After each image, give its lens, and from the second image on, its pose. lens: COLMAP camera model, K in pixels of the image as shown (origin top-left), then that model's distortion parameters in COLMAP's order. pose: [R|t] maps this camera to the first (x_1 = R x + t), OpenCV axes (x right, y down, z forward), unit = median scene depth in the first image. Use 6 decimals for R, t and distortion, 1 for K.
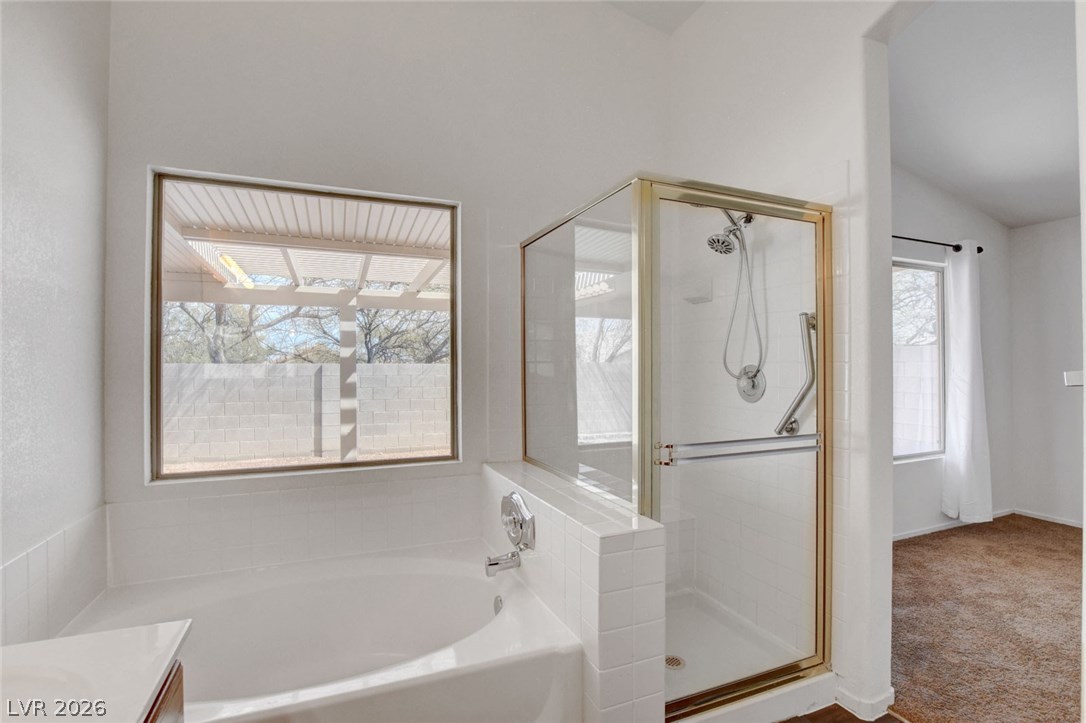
lens RADIAL K [[508.8, 0, 543.0], [0, 508.8, 361.5], [0, 0, 1]] dist [-0.018010, -0.000208]
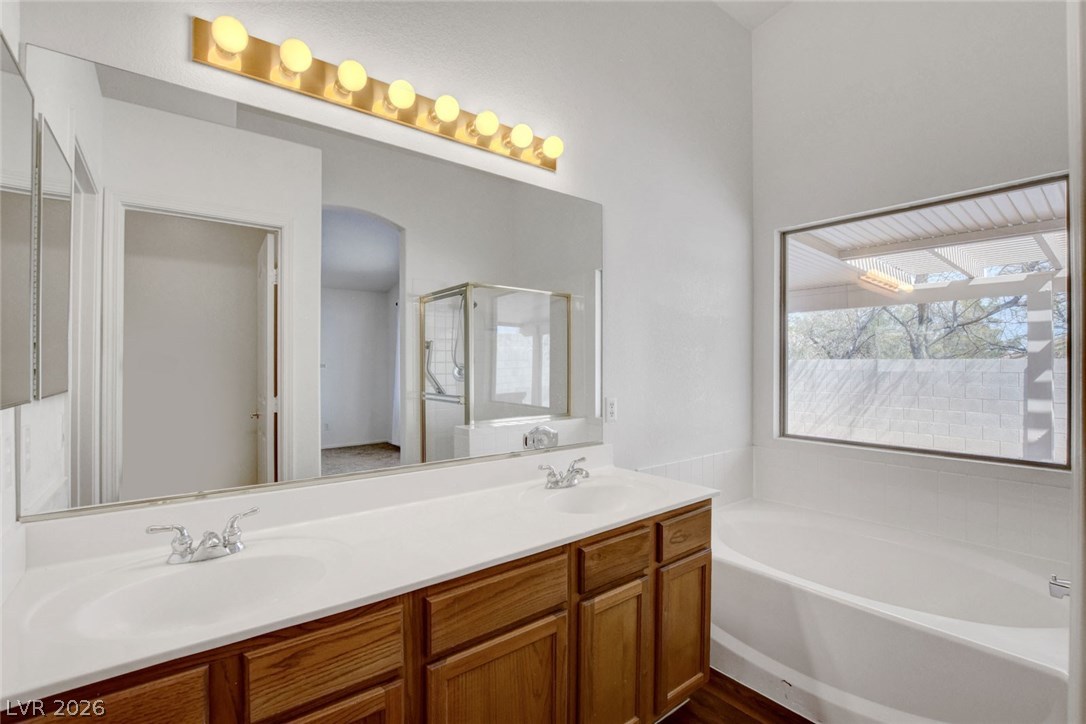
lens RADIAL K [[489.1, 0, 543.0], [0, 489.1, 362.0], [0, 0, 1]] dist [-0.025076, -0.000575]
pose [[0.271693, 0.003077, -0.962379, 0.164960], [0.005940, 0.999970, 0.004874, 0.000164], [0.962366, -0.007041, 0.271666, -0.032182]]
